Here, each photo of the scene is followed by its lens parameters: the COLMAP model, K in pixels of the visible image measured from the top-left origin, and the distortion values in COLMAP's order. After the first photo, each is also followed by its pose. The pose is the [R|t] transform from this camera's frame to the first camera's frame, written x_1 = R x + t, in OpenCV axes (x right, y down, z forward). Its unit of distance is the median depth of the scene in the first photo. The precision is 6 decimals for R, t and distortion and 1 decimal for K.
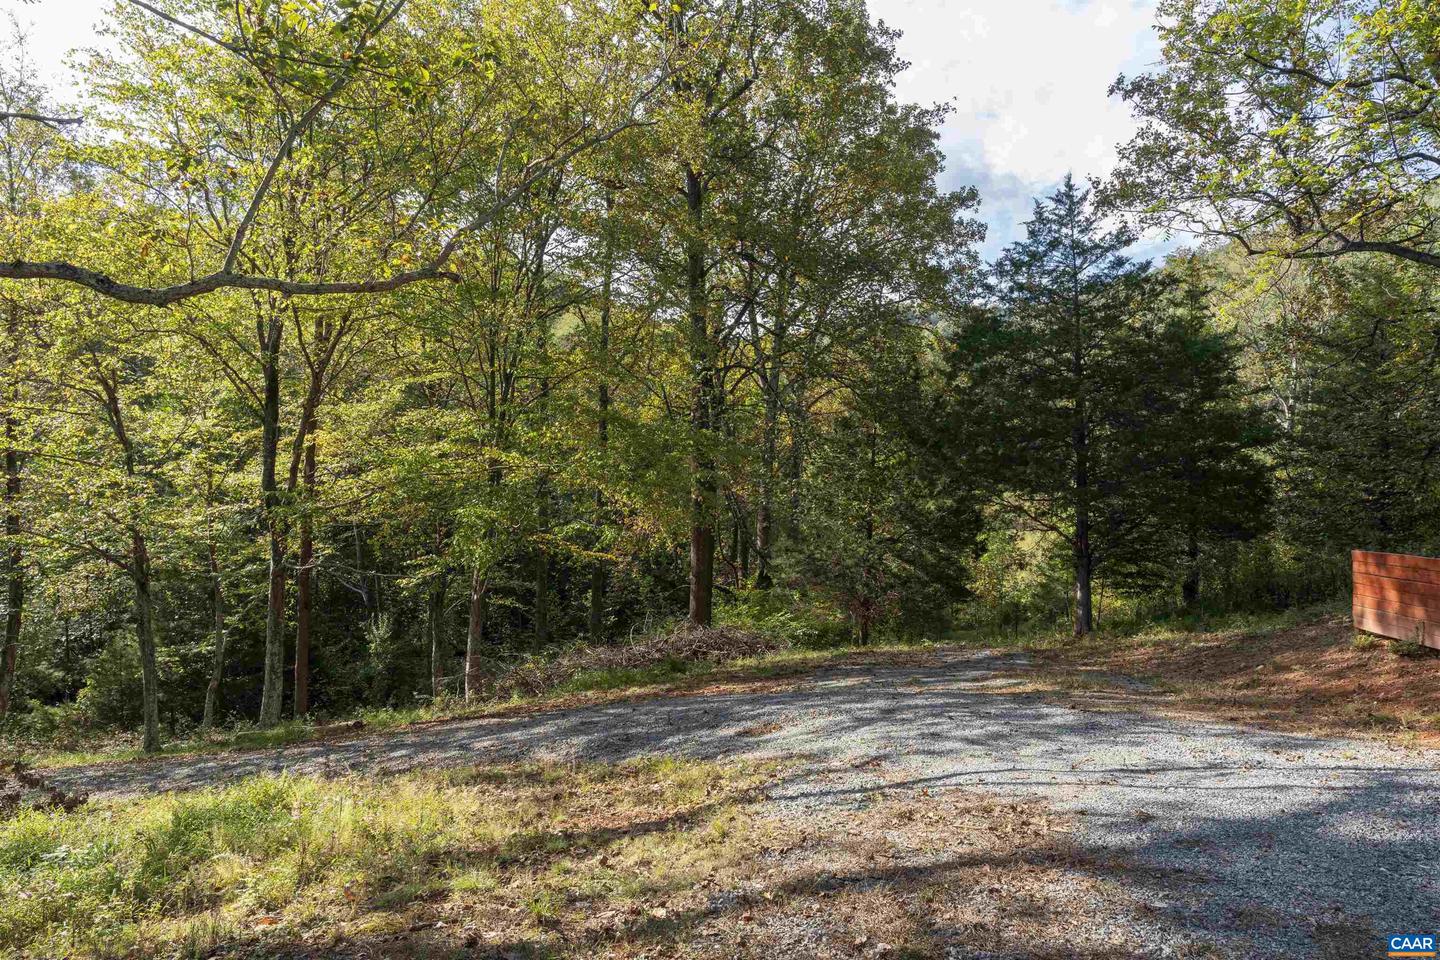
lens RADIAL K [[990.2, 0, 717.6], [0, 990.2, 476.6], [0, 0, 1]] dist [-0.002814, -0.000956]
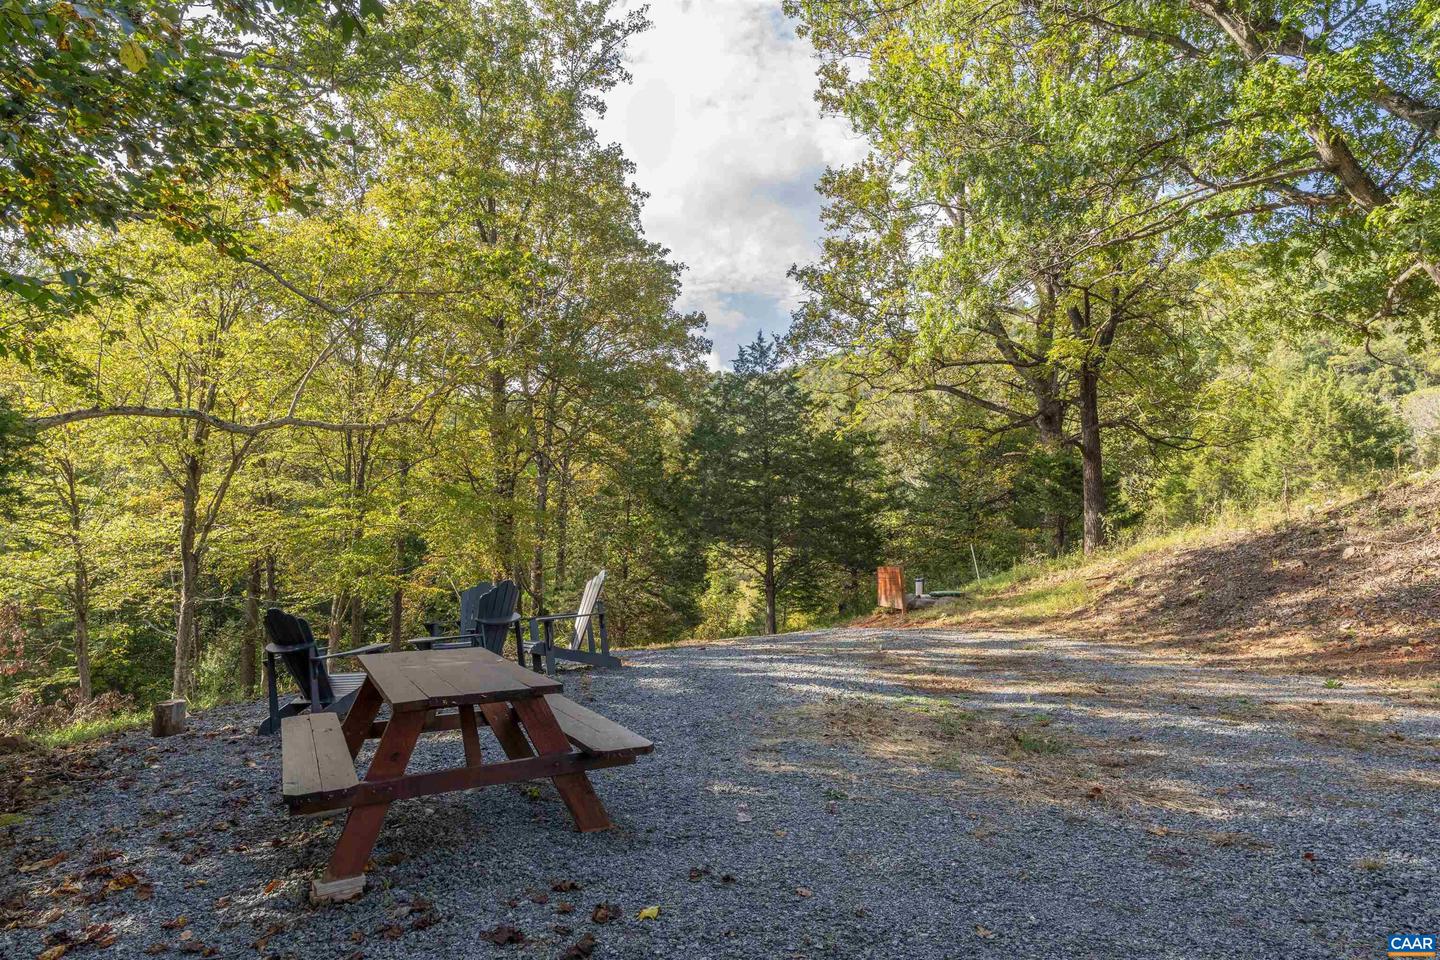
lens RADIAL K [[990.2, 0, 719.8], [0, 990.2, 481.2], [0, 0, 1]] dist [-0.002814, -0.000956]
pose [[0.965936, 0.011122, 0.258540, -0.075838], [0.002253, 0.998677, -0.051379, -0.000034], [-0.258770, 0.050211, 0.964633, -0.352625]]
